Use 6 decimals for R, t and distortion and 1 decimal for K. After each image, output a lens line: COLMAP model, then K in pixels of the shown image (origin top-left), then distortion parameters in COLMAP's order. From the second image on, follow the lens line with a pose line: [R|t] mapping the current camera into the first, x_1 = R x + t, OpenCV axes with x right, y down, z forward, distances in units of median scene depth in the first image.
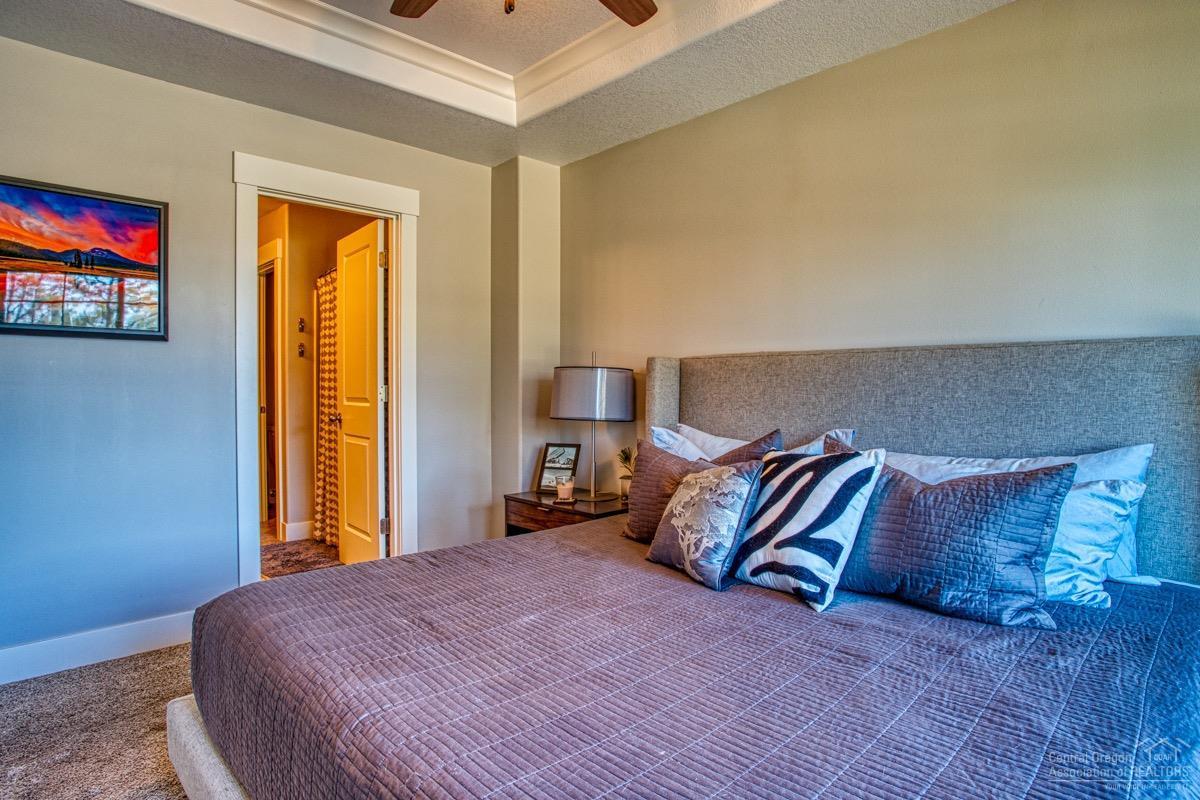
lens RADIAL K [[680.2, 0, 603.5], [0, 680.2, 395.4], [0, 0, 1]] dist [-0.050702, -0.000097]
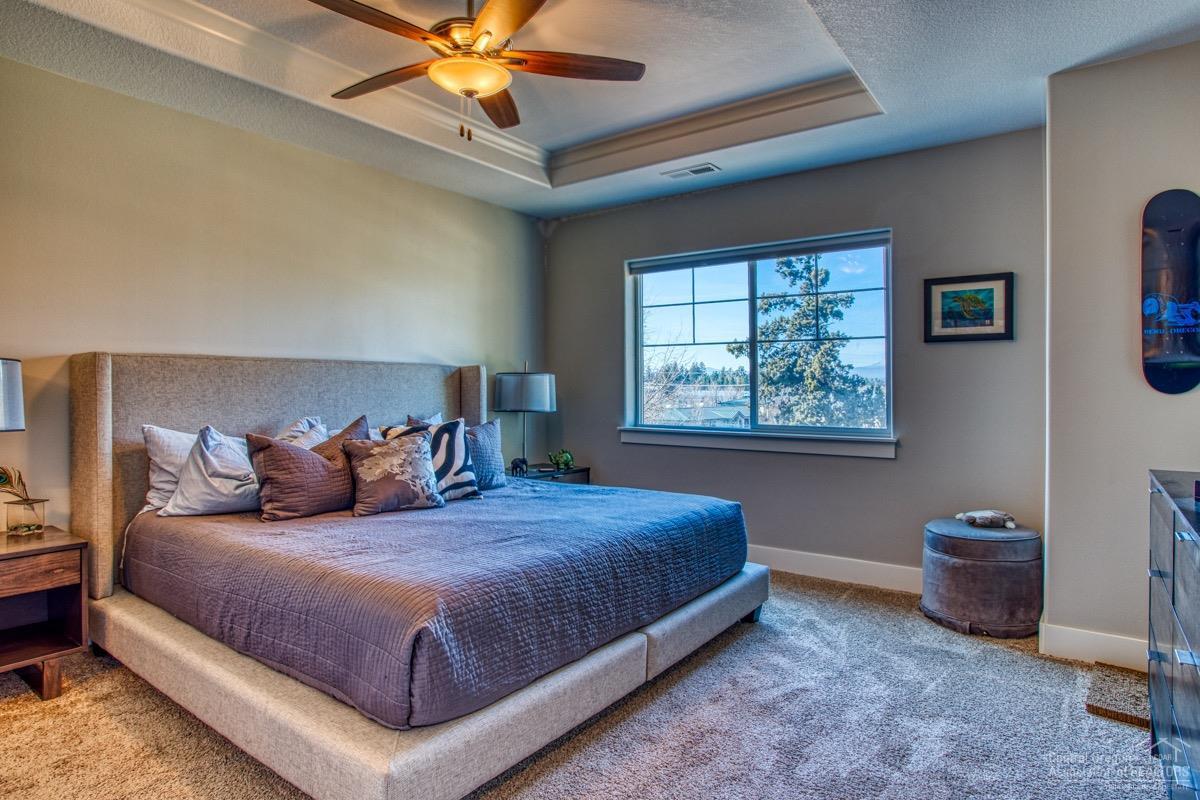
lens RADIAL K [[680.2, 0, 601.0], [0, 680.2, 396.2], [0, 0, 1]] dist [-0.050702, -0.000097]
pose [[-0.197058, -0.007206, 0.980365, -0.950846], [0.013097, 0.999864, 0.009982, 0.001198], [-0.980304, 0.014807, -0.196937, 0.579667]]
